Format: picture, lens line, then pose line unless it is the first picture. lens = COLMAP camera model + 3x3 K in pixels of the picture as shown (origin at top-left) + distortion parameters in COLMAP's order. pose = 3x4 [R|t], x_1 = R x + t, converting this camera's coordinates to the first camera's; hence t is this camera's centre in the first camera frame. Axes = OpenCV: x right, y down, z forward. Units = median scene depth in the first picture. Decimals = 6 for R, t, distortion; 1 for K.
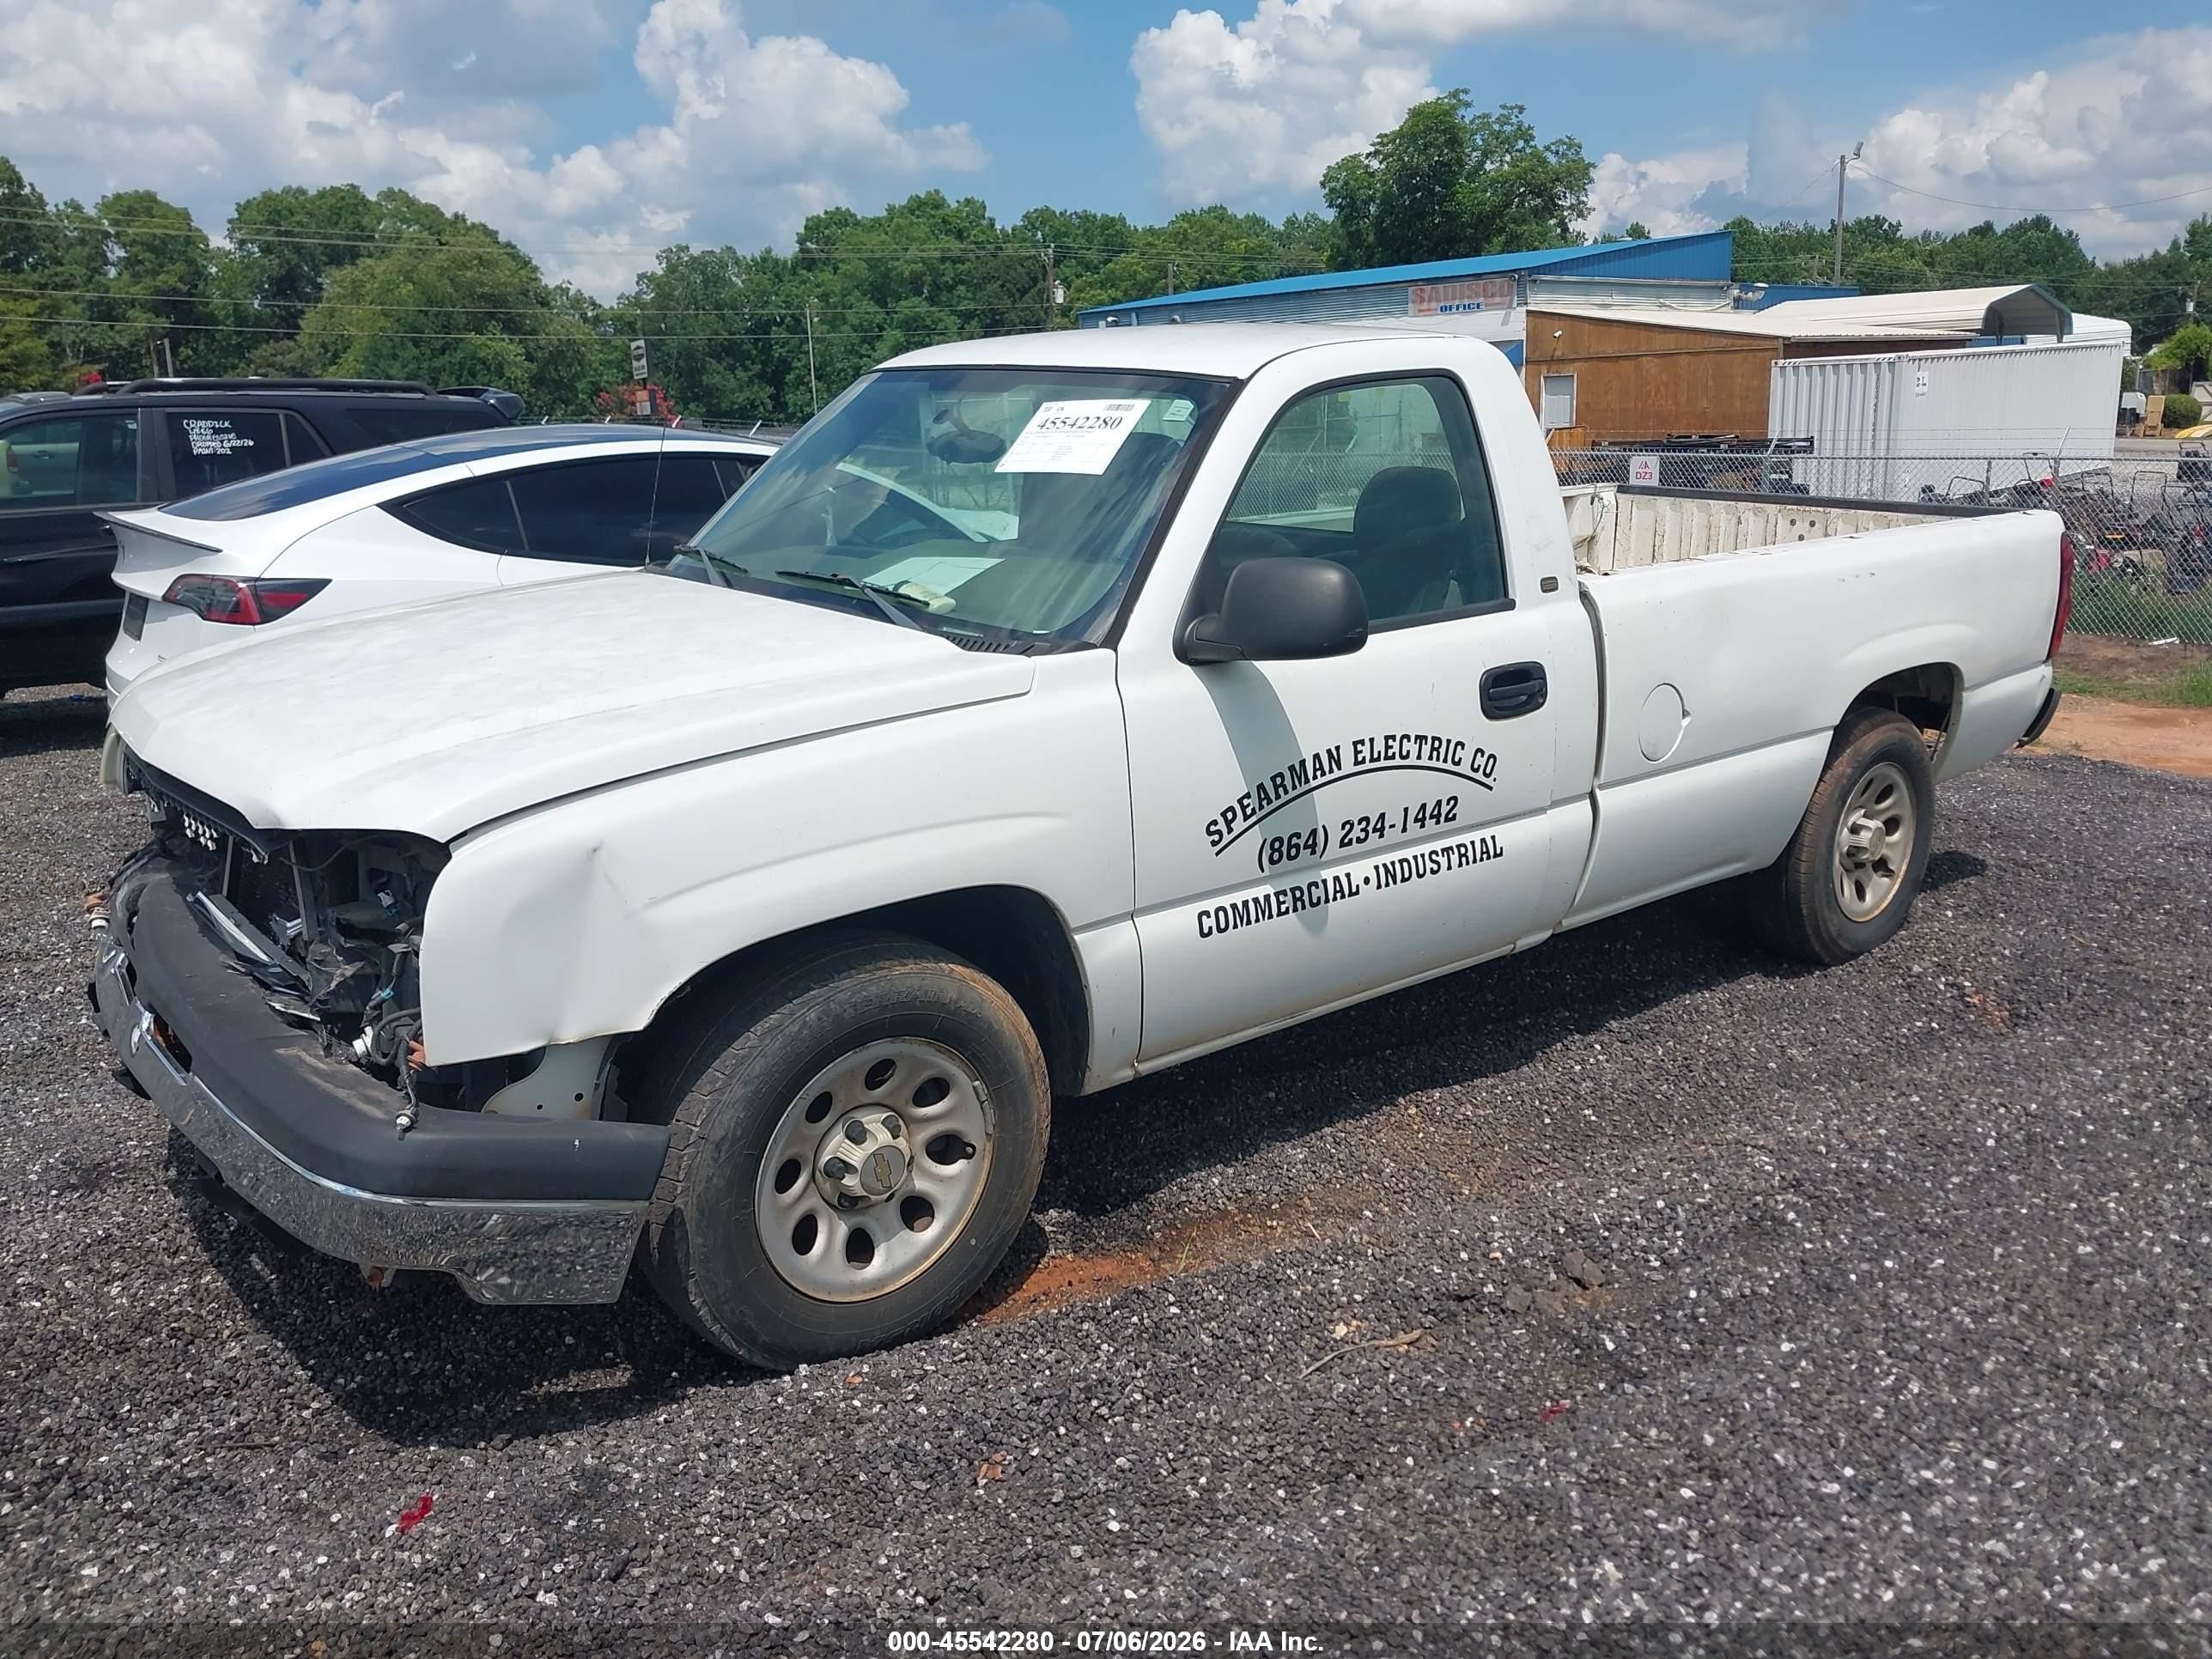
lens RADIAL K [[1722.2, 0, 1100.3], [0, 1722.2, 896.4], [0, 0, 1]] dist [0.011236, -0.018180]
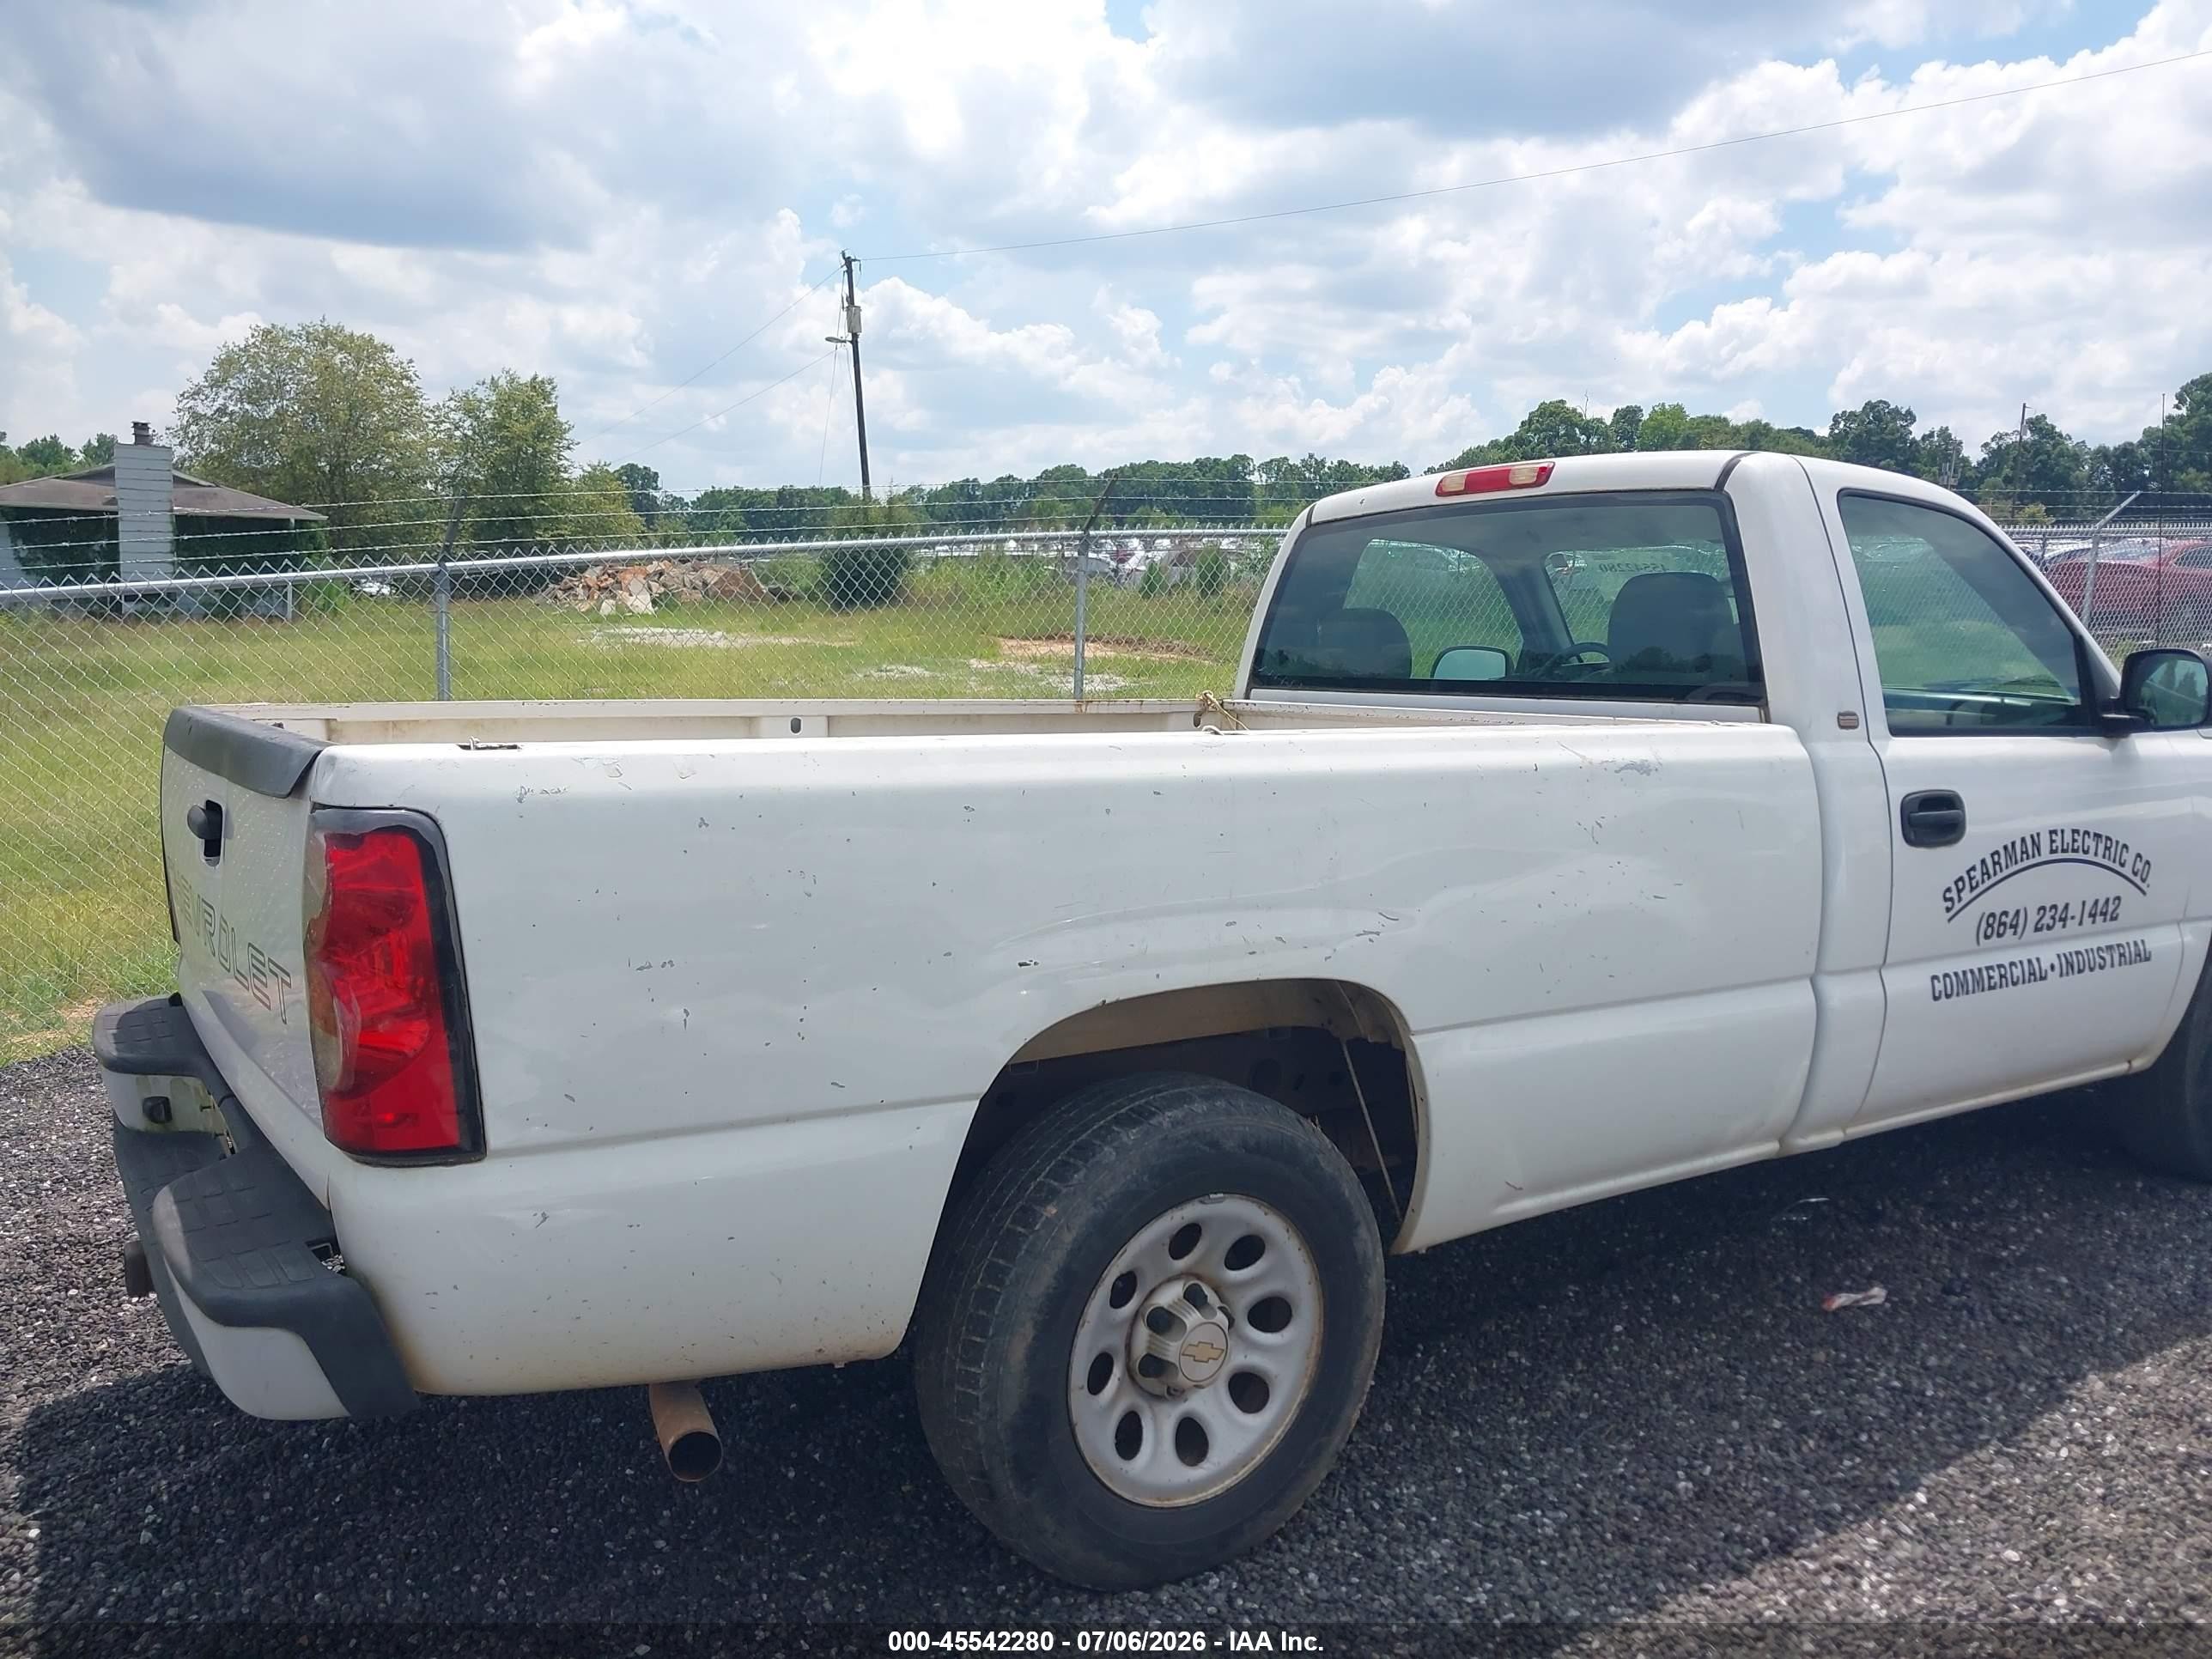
lens RADIAL K [[1722.2, 0, 1109.6], [0, 1722.2, 836.6], [0, 0, 1]] dist [0.011236, -0.018180]
pose [[0.996853, 0.041152, -0.067749, -0.343806], [-0.052780, 0.982257, -0.179961, 0.130076], [0.059141, 0.182971, 0.981338, -0.074675]]
